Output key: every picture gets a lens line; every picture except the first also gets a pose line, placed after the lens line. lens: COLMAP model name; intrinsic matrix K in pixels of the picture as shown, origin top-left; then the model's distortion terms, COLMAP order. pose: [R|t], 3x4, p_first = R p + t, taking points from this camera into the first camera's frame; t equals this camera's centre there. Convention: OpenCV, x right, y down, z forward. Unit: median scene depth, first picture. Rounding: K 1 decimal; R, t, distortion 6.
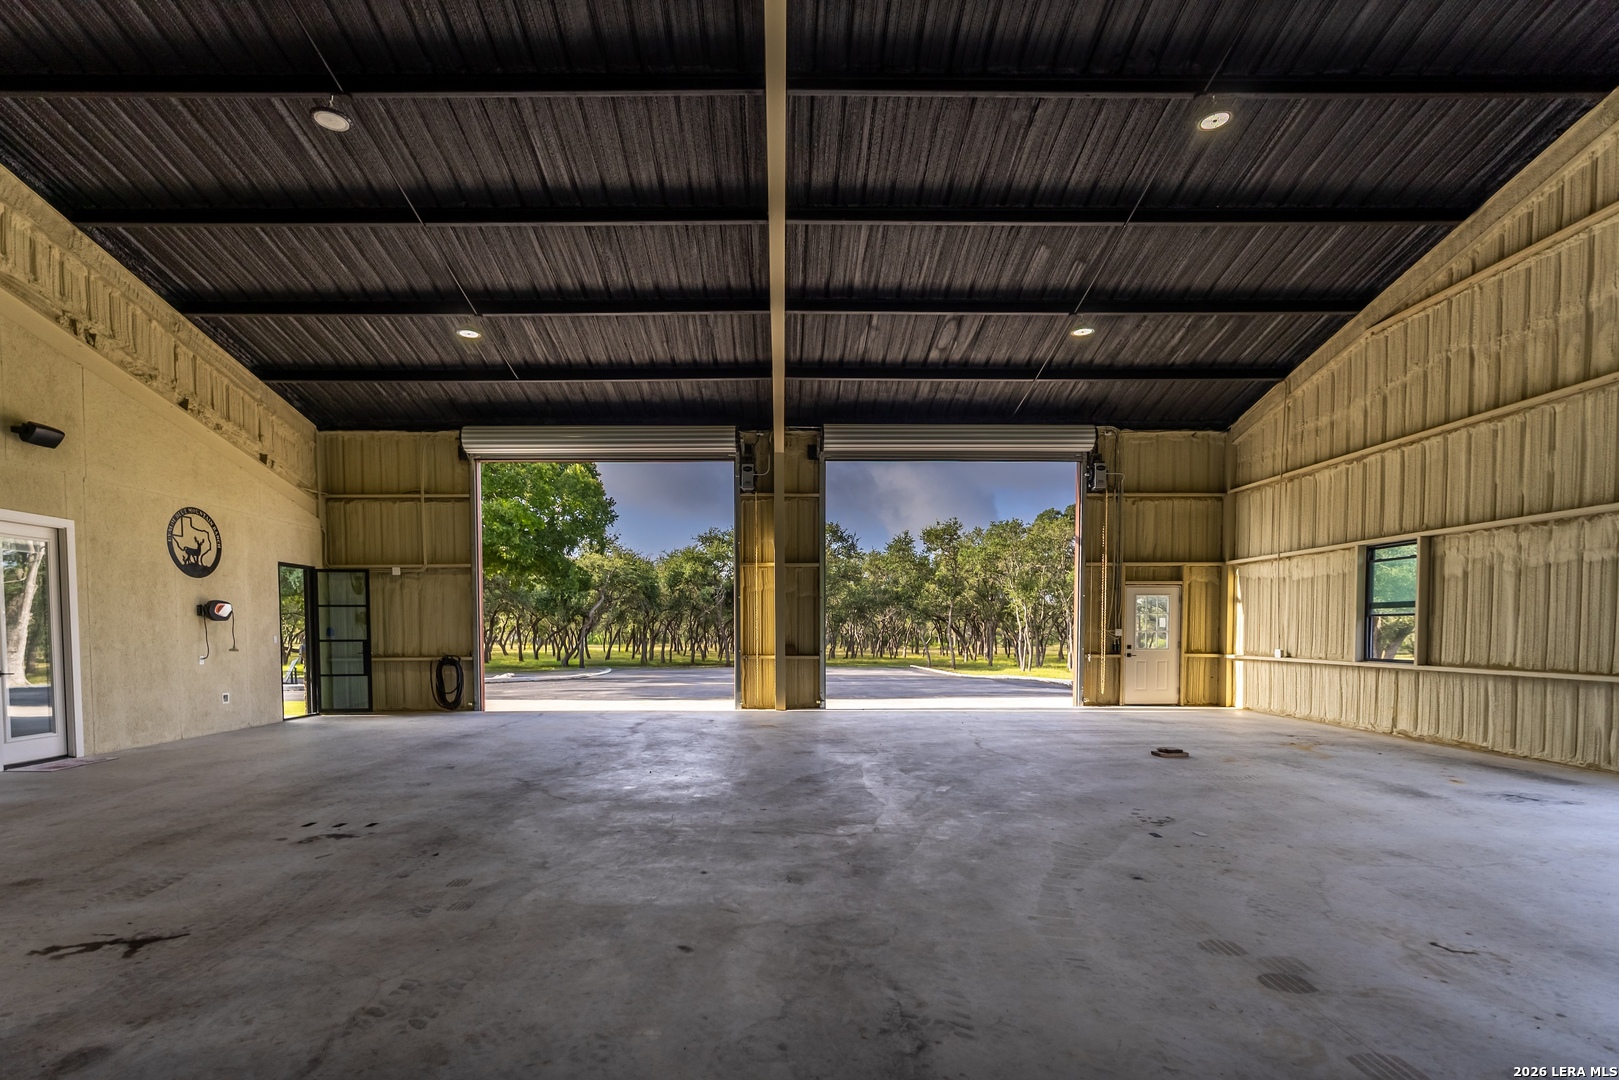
lens RADIAL K [[765.0, 0, 807.7], [0, 765.0, 656.4], [0, 0, 1]] dist [-0.001640, -0.000516]
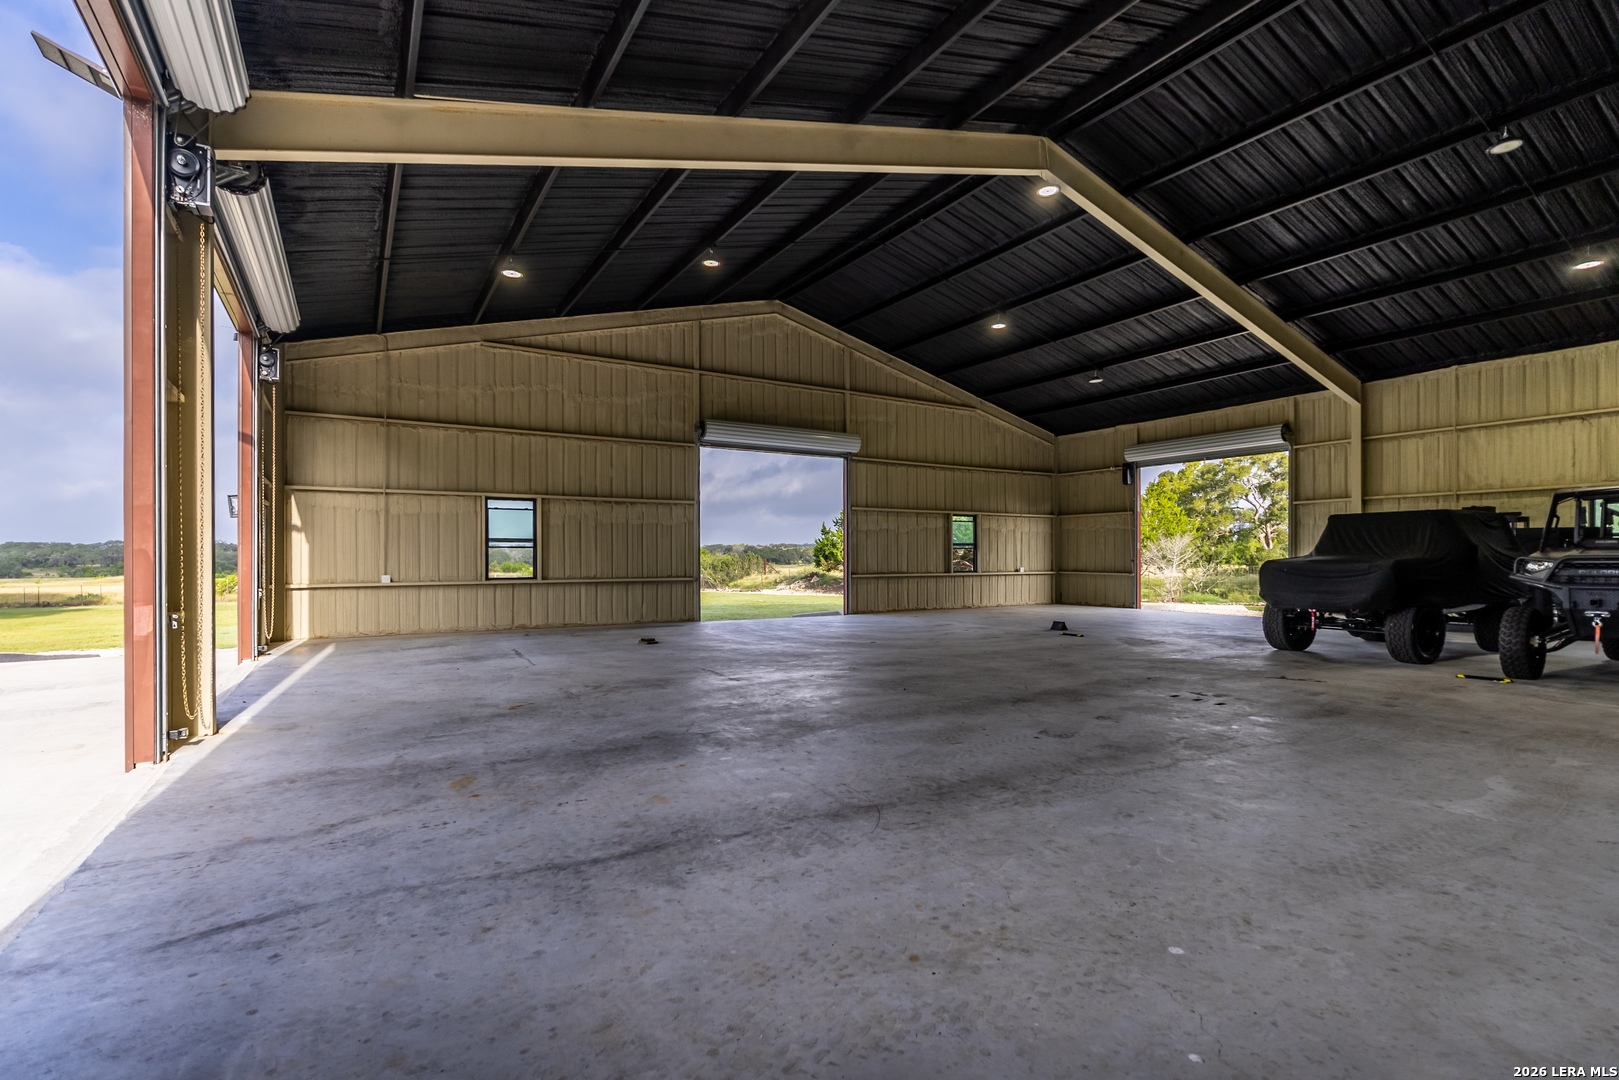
lens RADIAL K [[738.8, 0, 816.4], [0, 738.8, 550.0], [0, 0, 1]] dist [0.001260, 0.000395]
pose [[-0.489558, 0.007848, 0.871935, -0.709314], [0.032644, 0.999423, 0.009333, -0.040544], [-0.871359, 0.033033, -0.489532, 1.110951]]
